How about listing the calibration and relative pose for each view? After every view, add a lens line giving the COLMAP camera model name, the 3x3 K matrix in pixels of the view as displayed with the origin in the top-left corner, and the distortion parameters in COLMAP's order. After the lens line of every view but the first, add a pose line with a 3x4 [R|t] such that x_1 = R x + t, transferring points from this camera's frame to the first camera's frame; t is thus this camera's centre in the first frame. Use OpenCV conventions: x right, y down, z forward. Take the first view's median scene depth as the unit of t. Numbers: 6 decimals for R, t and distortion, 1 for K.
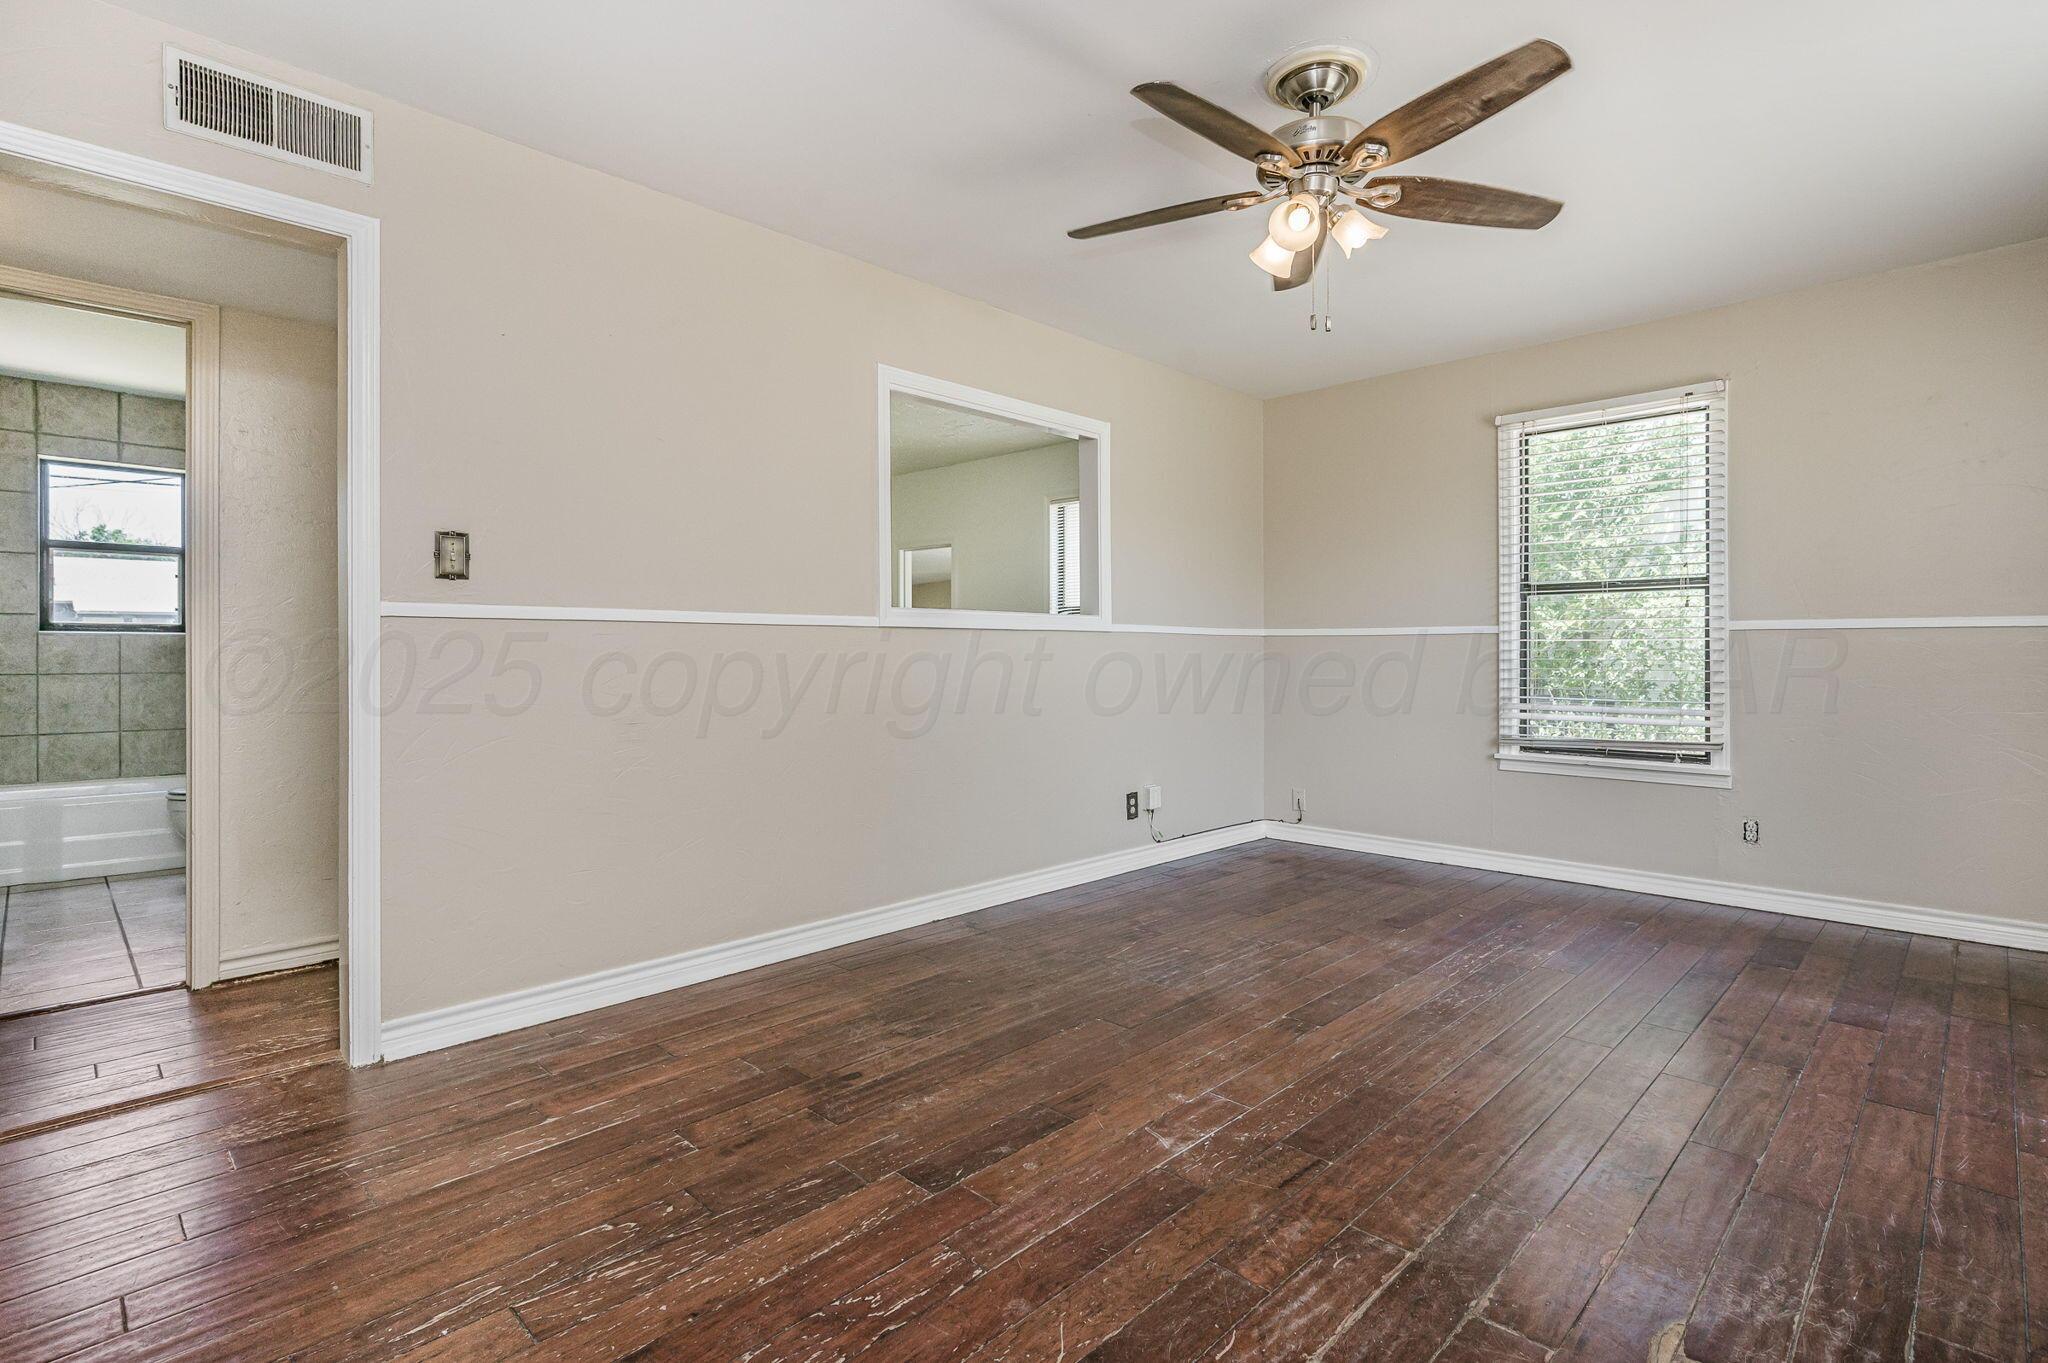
lens RADIAL K [[976.6, 0, 1019.9], [0, 976.6, 665.3], [0, 0, 1]] dist [-0.001016, 0.001807]
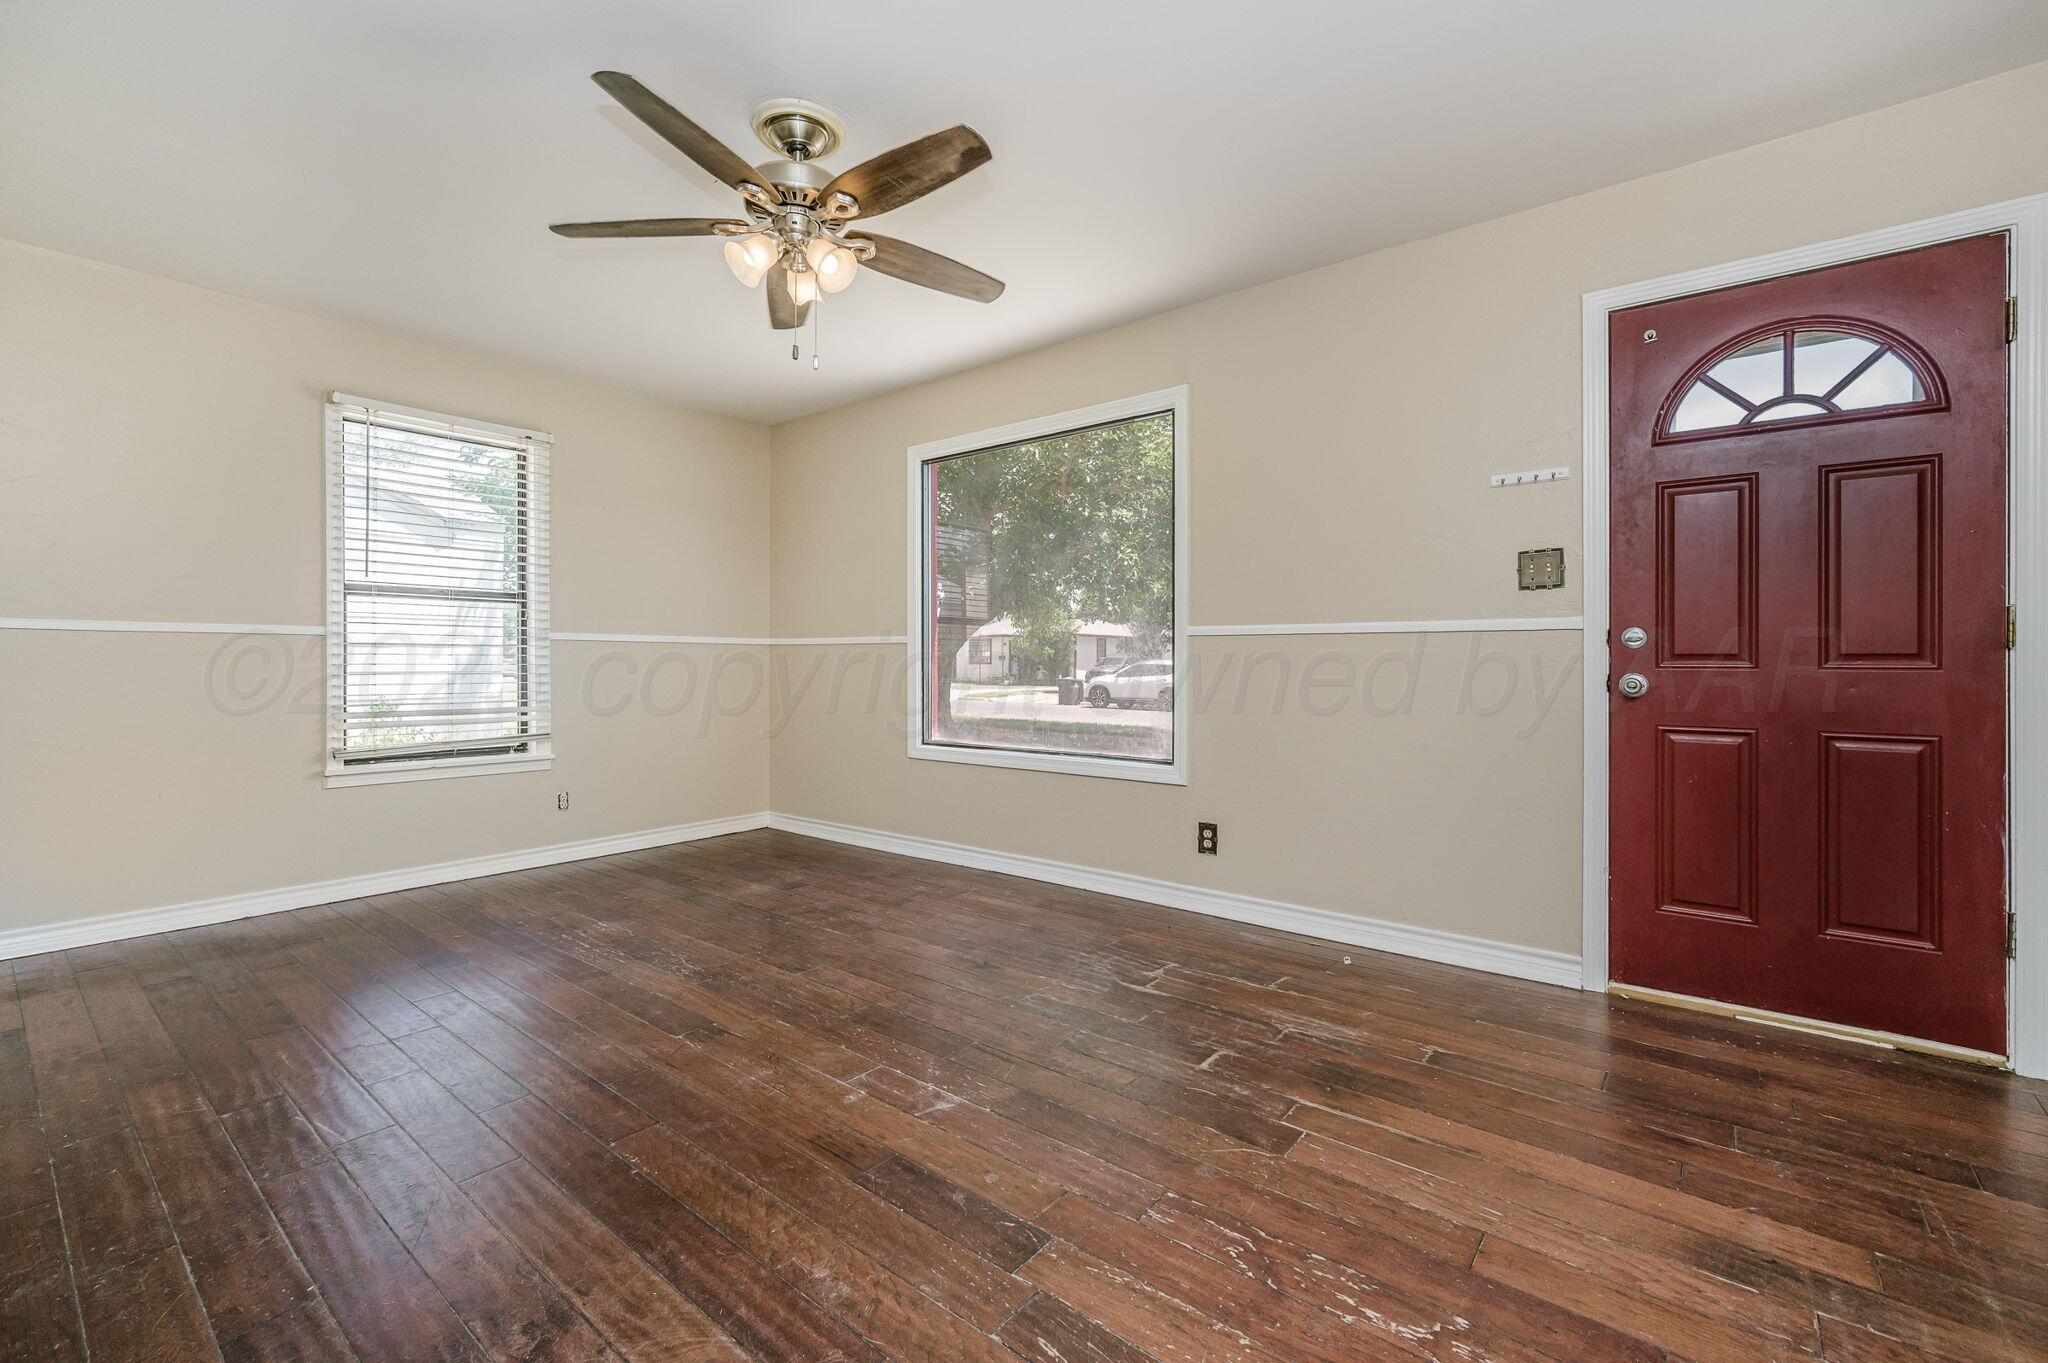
lens RADIAL K [[875.7, 0, 1008.7], [0, 875.7, 659.6], [0, 0, 1]] dist [0.001917, 0.000051]
pose [[-0.099251, 0.001753, 0.995061, -0.906087], [0.008113, 0.999967, -0.000953, -0.014409], [-0.995029, 0.007979, -0.099262, 1.098963]]
